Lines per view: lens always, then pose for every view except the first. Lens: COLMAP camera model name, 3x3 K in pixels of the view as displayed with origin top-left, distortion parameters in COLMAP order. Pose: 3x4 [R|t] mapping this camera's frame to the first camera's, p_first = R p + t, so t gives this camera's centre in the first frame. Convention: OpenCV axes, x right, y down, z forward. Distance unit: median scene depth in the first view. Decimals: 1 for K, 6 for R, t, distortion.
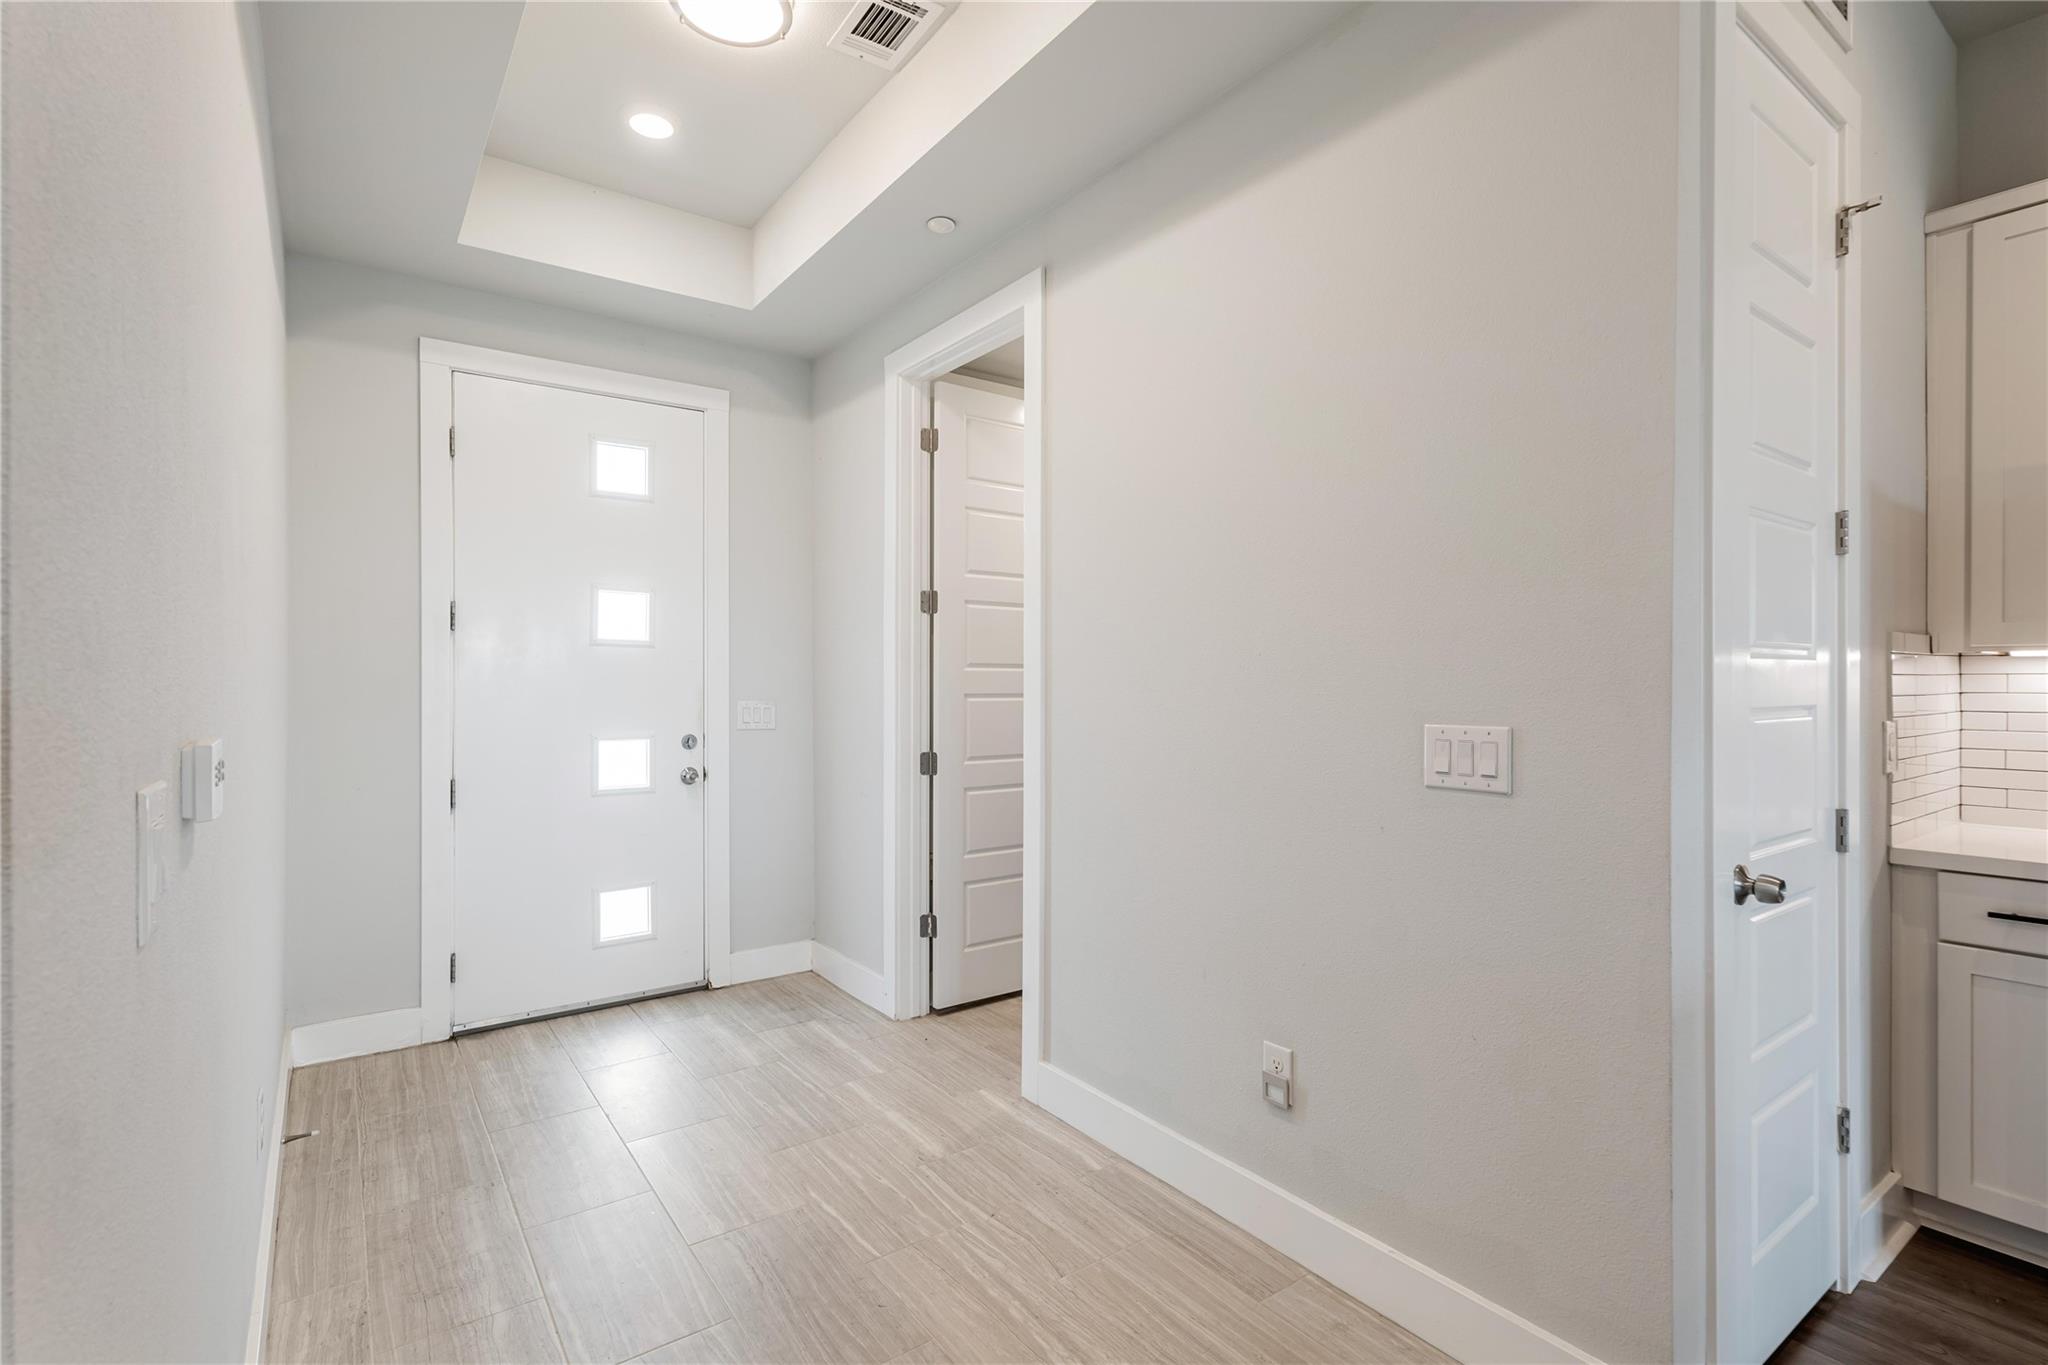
lens RADIAL K [[965.7, 0, 1038.6], [0, 965.7, 682.7], [0, 0, 1]] dist [0.000336, 0.001547]
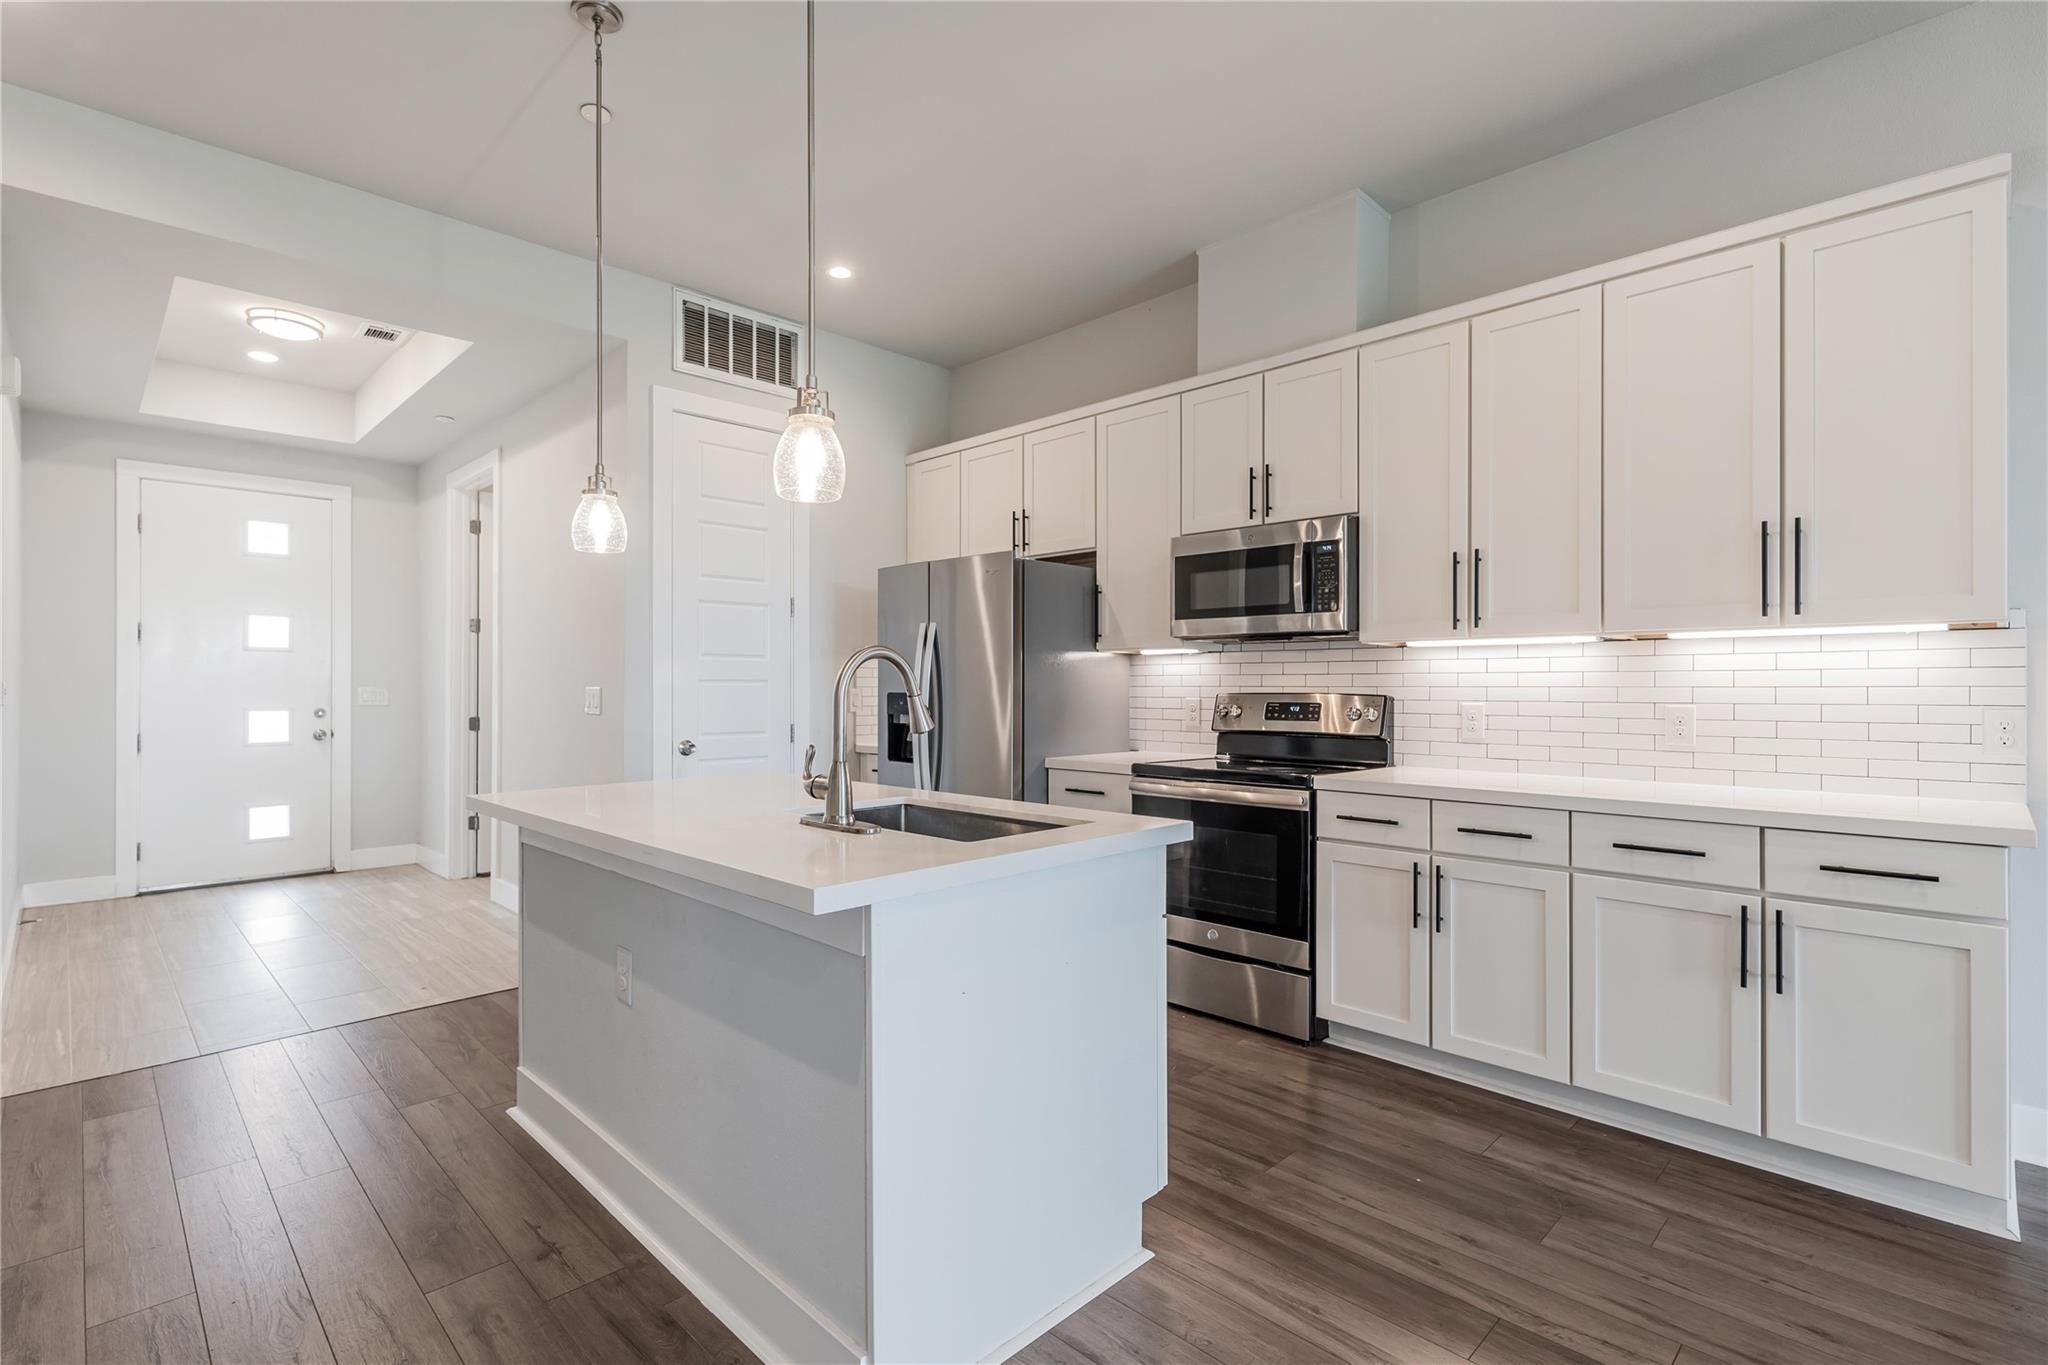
lens RADIAL K [[965.7, 0, 1046.6], [0, 965.7, 682.2], [0, 0, 1]] dist [0.000336, 0.001547]
pose [[0.986458, -0.000556, 0.164013, 0.644879], [0.001426, 0.999986, -0.005185, 0.025187], [-0.164008, 0.005349, 0.986445, -0.870265]]
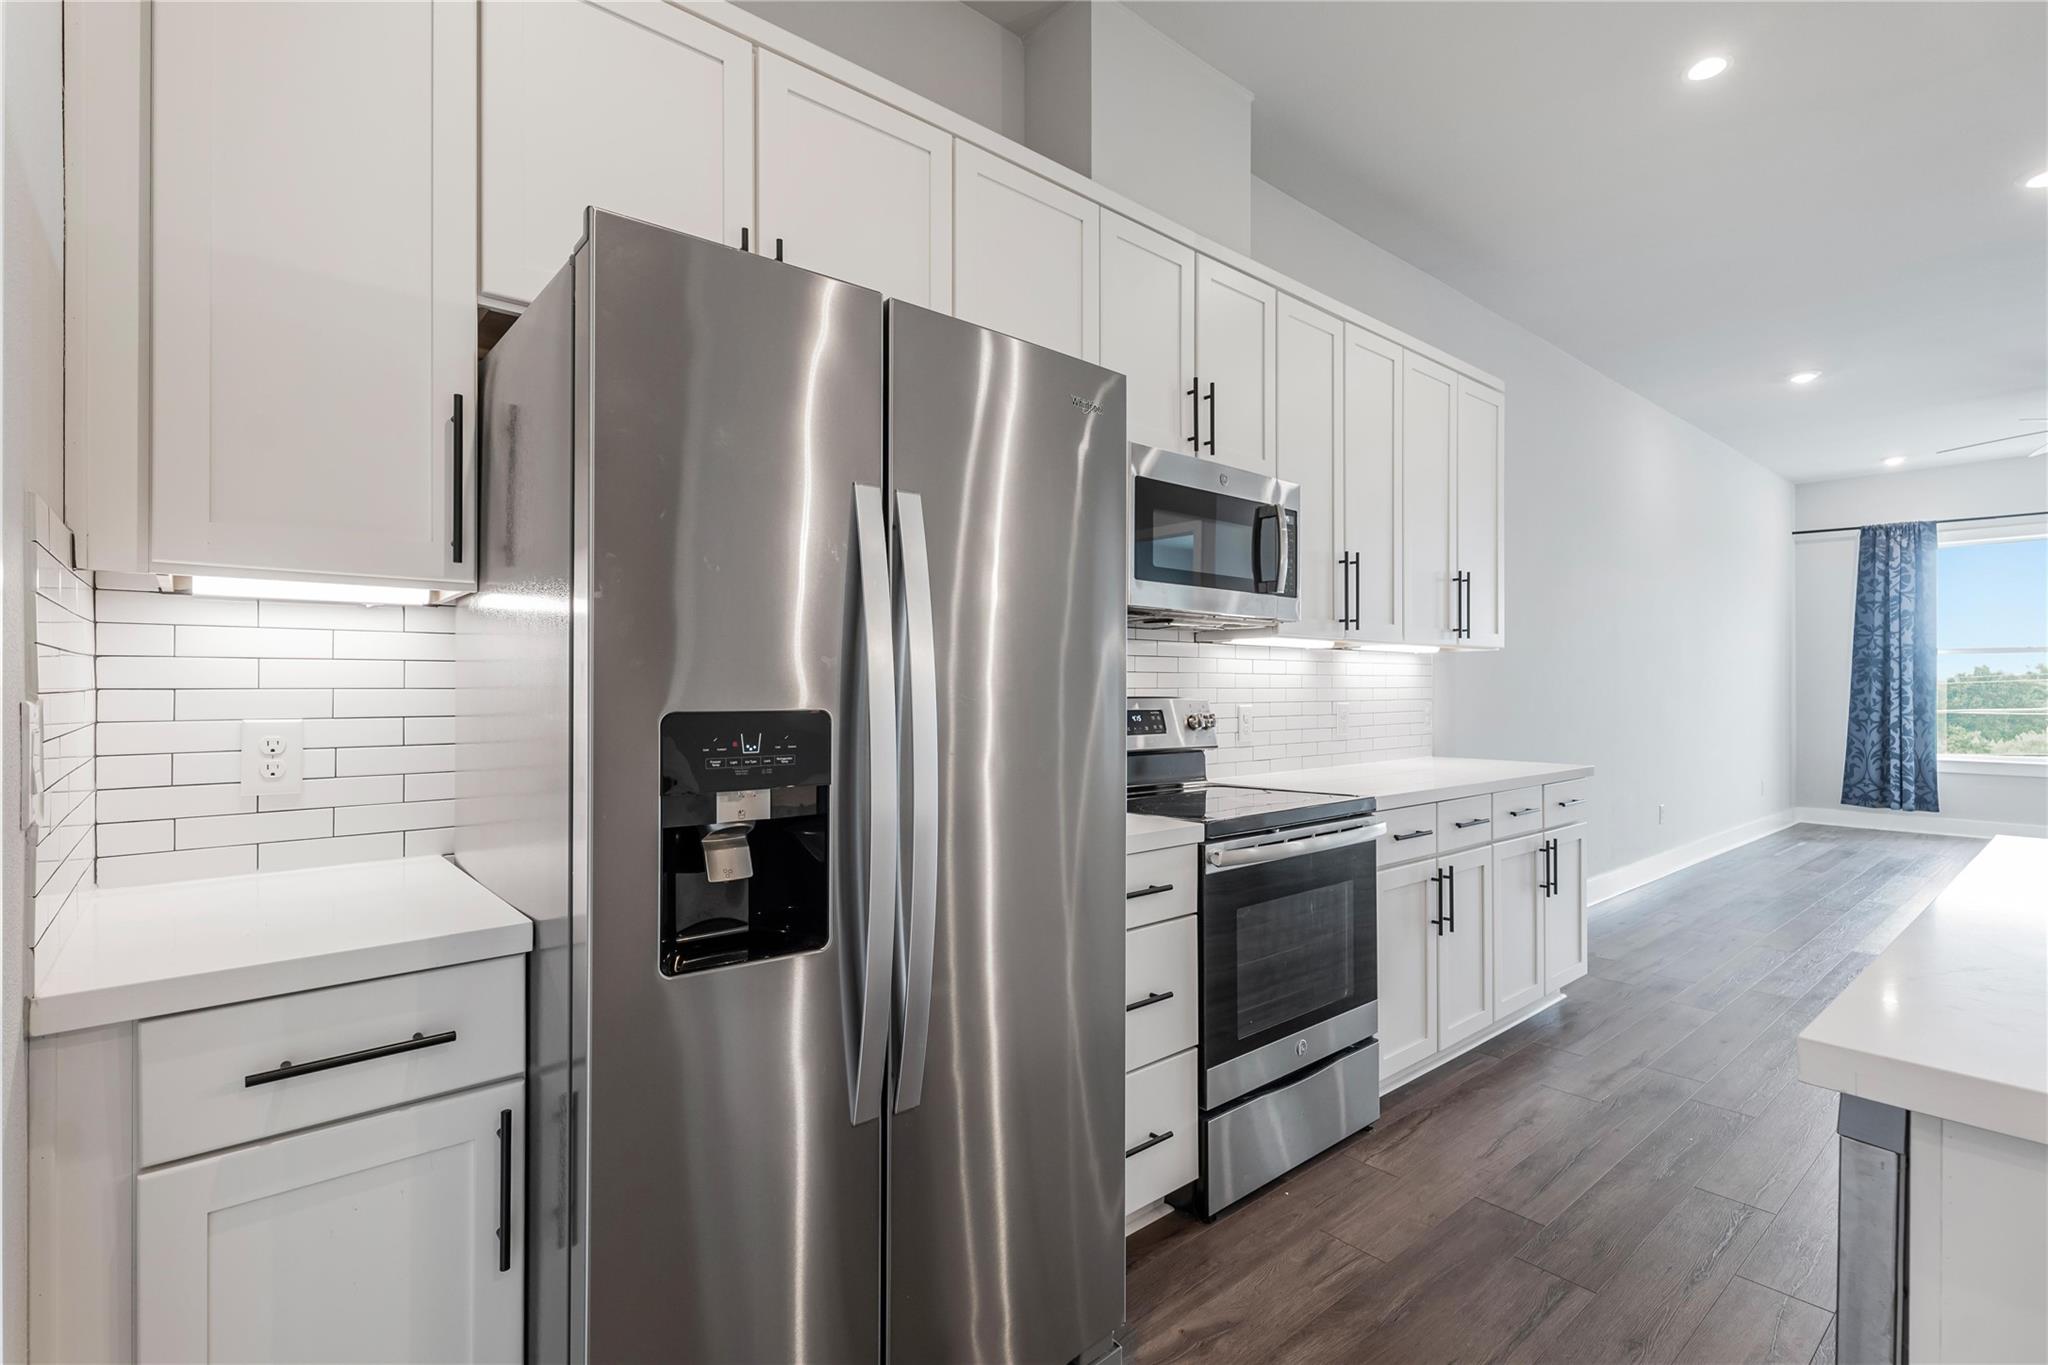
lens RADIAL K [[965.7, 0, 992.4], [0, 965.7, 678.5], [0, 0, 1]] dist [0.000336, 0.001547]
pose [[-0.068420, 0.005365, 0.997642, 0.287613], [0.000095, 0.999986, -0.005371, 0.020853], [-0.997657, -0.000273, -0.068419, 0.410699]]
